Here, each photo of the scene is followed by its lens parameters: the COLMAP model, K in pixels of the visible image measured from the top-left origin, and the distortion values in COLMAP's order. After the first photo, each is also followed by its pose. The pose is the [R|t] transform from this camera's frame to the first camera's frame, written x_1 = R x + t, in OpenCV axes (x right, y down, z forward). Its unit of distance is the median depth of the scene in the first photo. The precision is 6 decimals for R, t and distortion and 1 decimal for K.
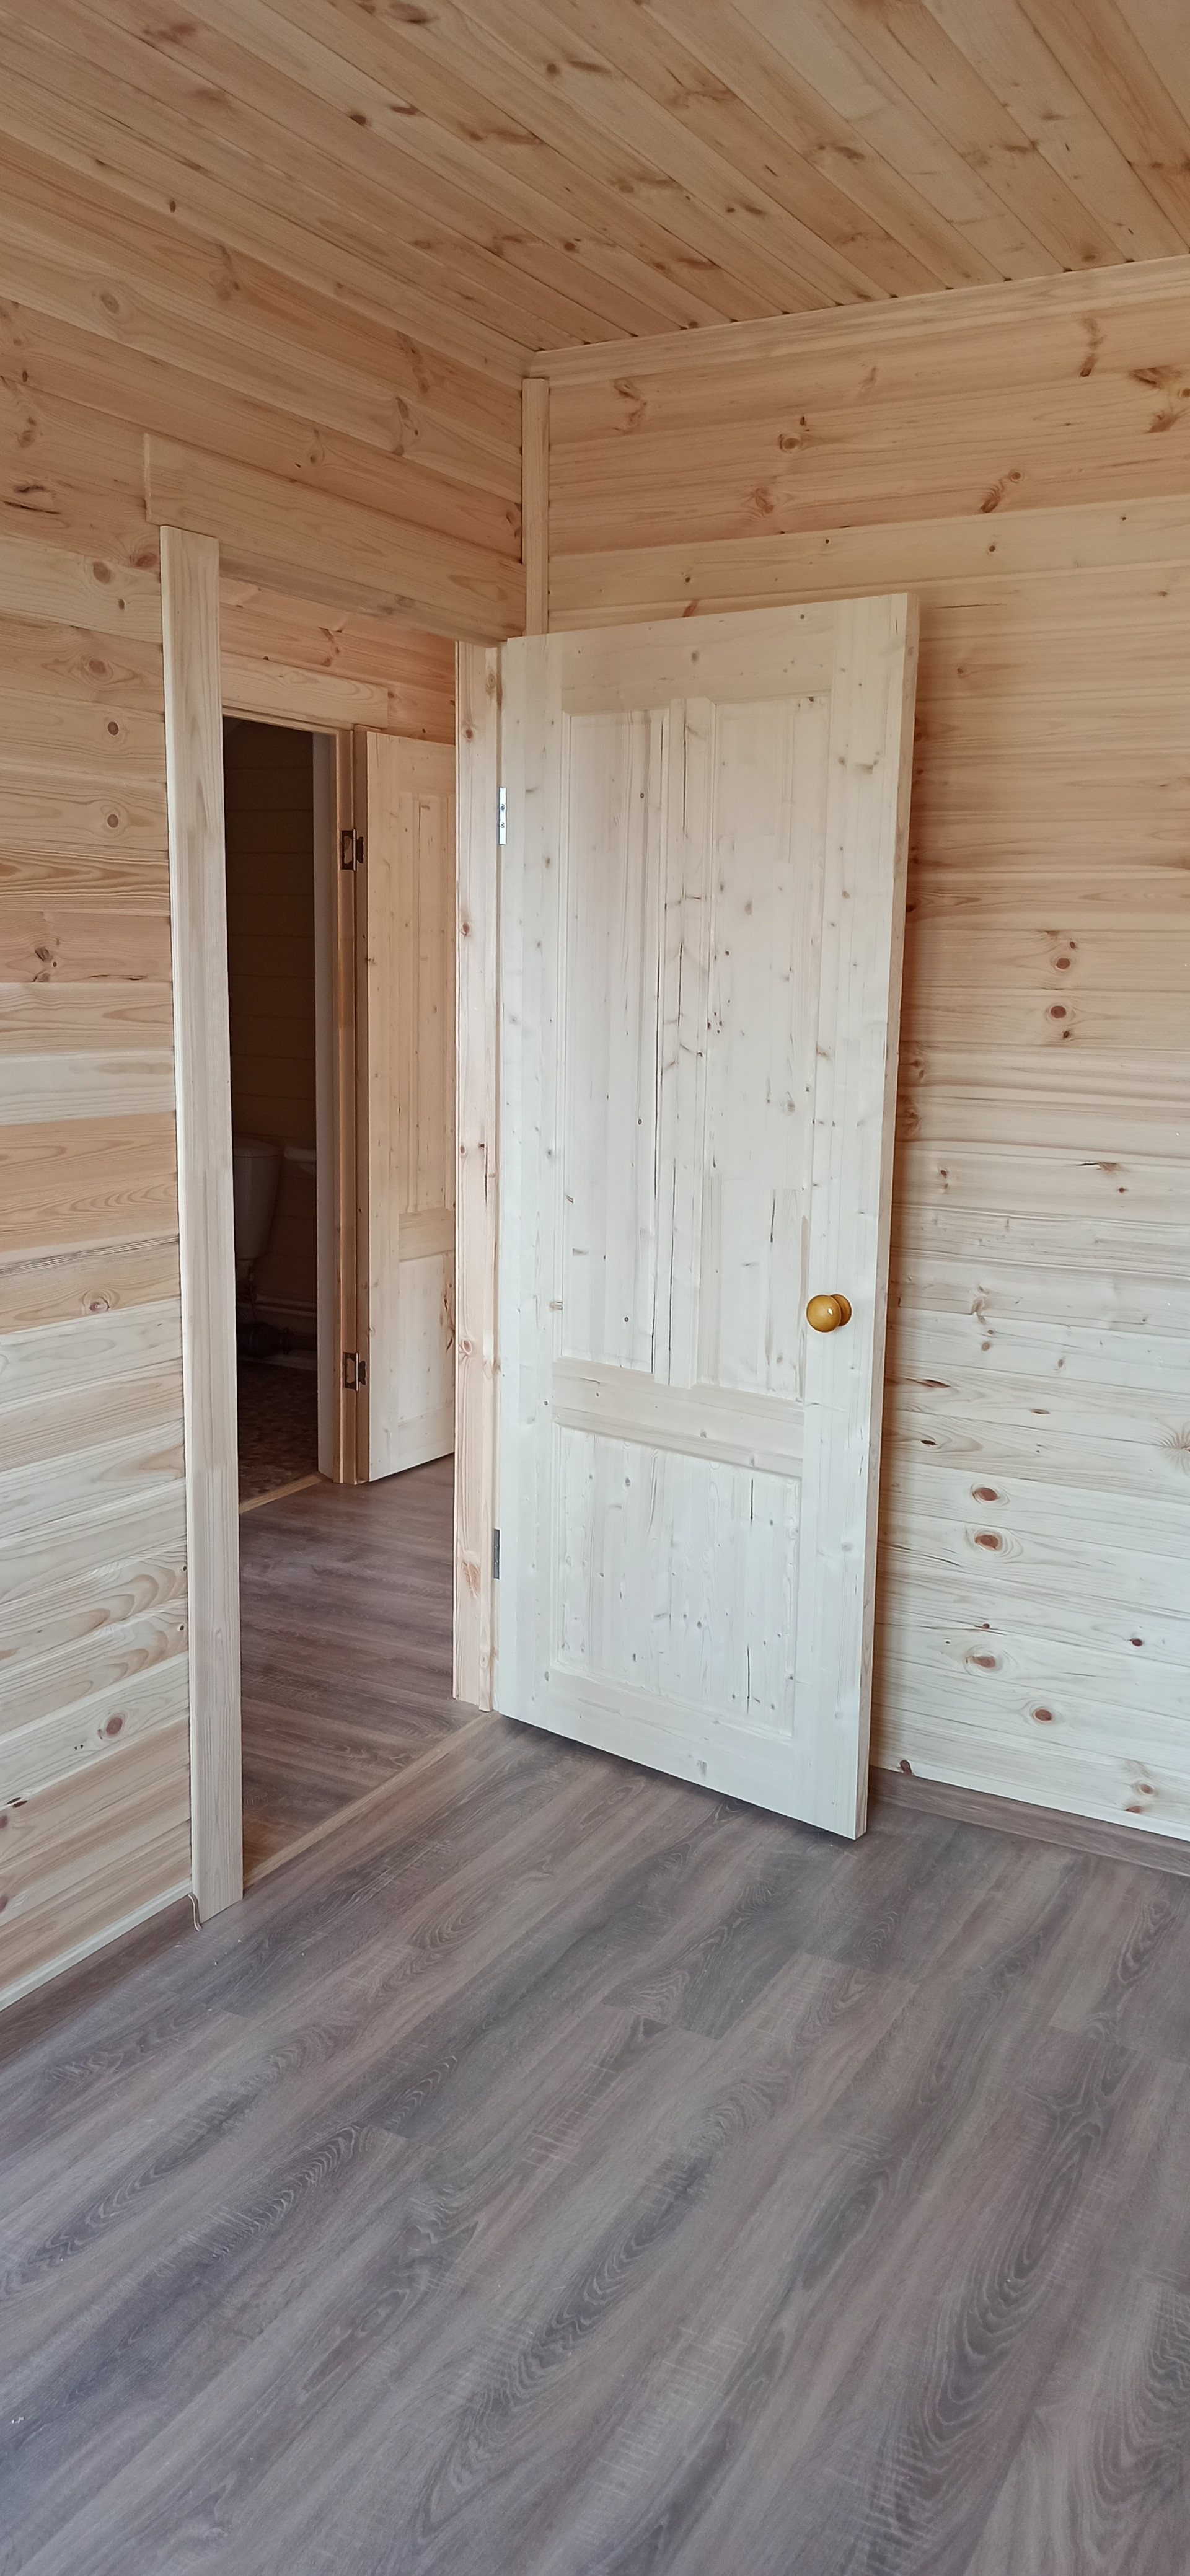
lens RADIAL K [[1906.2, 0, 596.2], [0, 1906.2, 1285.5], [0, 0, 1]] dist [0.031620, -0.011866]
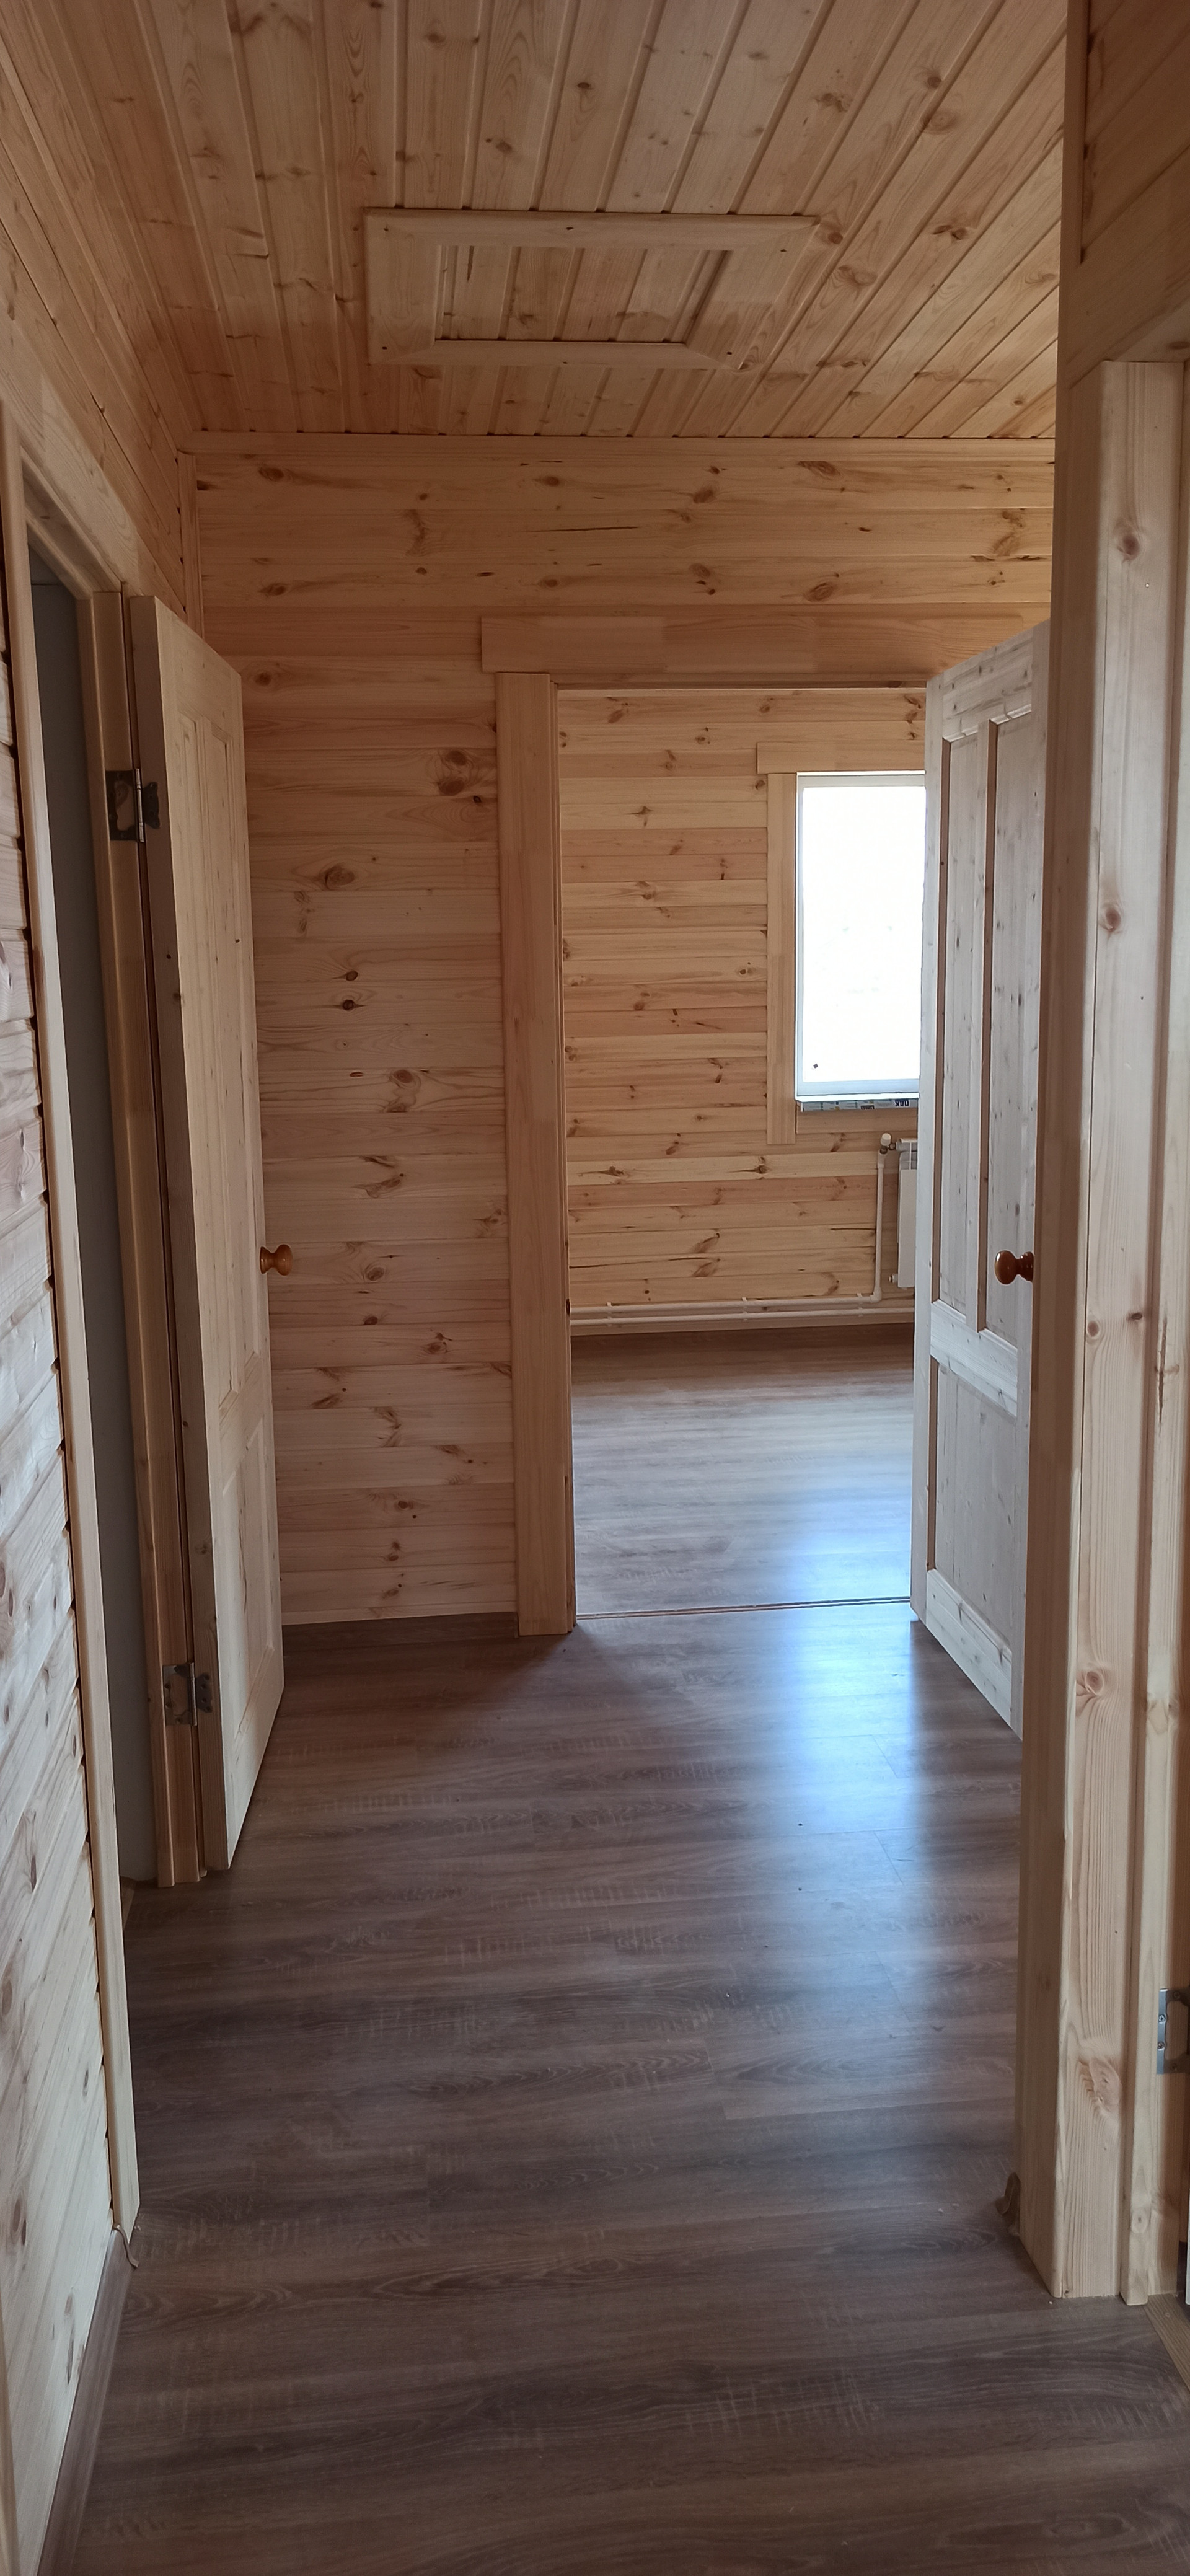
lens RADIAL K [[1906.2, 0, 584.6], [0, 1906.2, 1286.5], [0, 0, 1]] dist [0.031620, -0.011866]
pose [[0.820679, -0.131531, 0.556044, -0.399695], [0.134372, 0.990280, 0.035925, -0.099763], [-0.555365, 0.045233, 0.830376, 0.517136]]
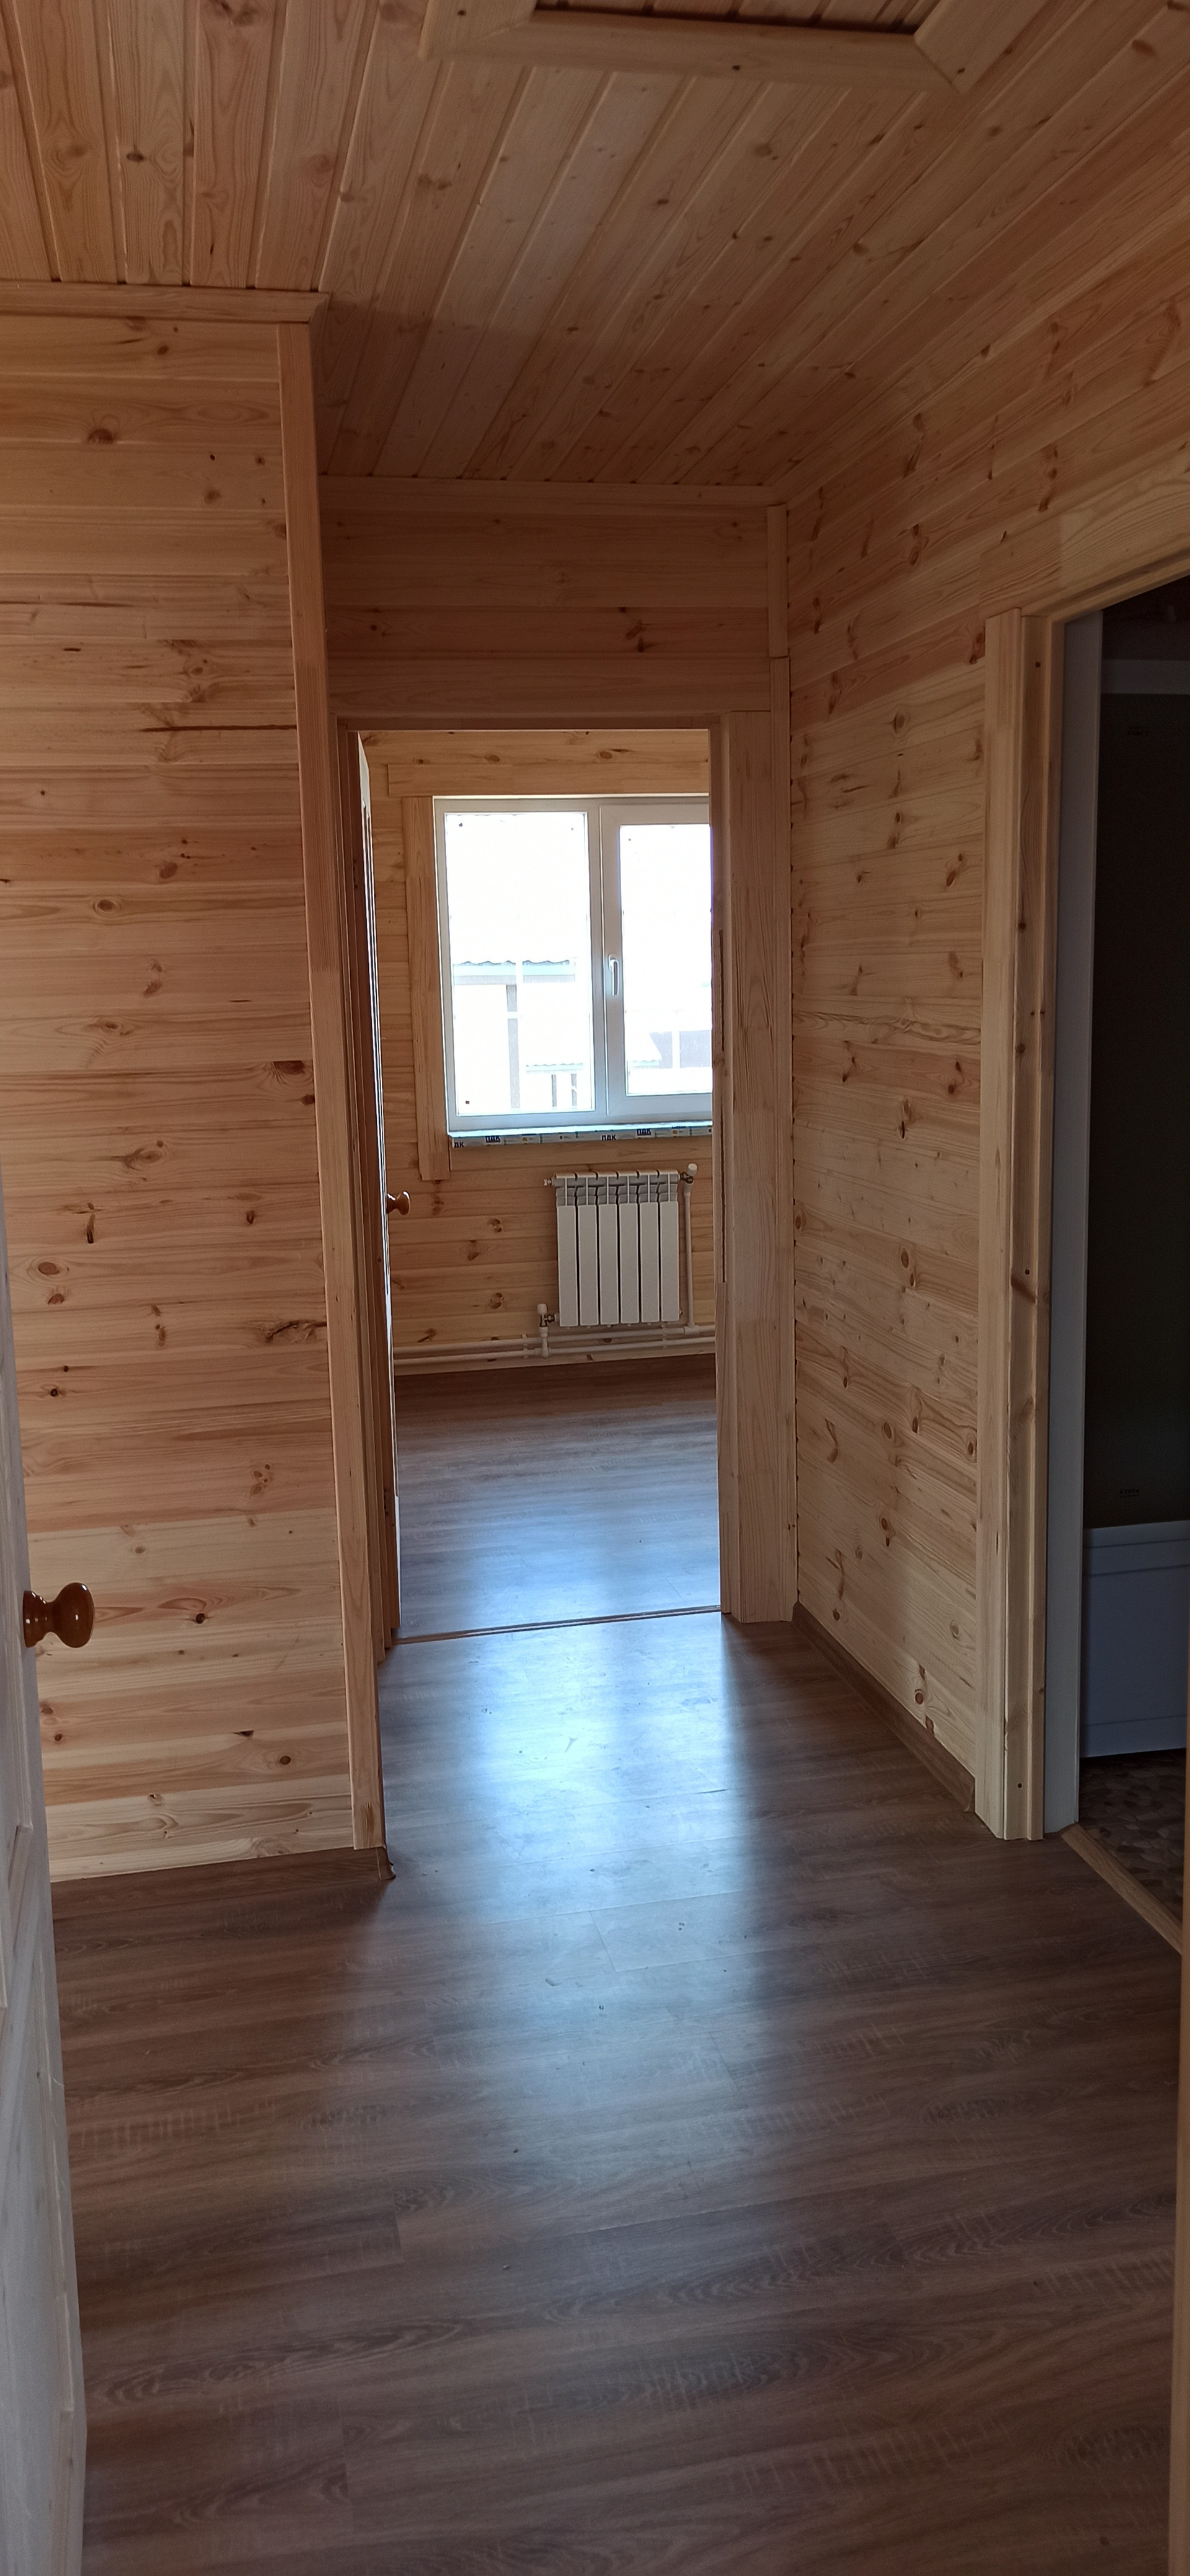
lens RADIAL K [[1906.2, 0, 589.3], [0, 1906.2, 1293.9], [0, 0, 1]] dist [0.031620, -0.011866]
pose [[-0.752369, 0.119270, -0.647855, 0.335260], [-0.105687, 0.948878, 0.297424, -0.253303], [0.650209, 0.292242, -0.701301, 1.389317]]
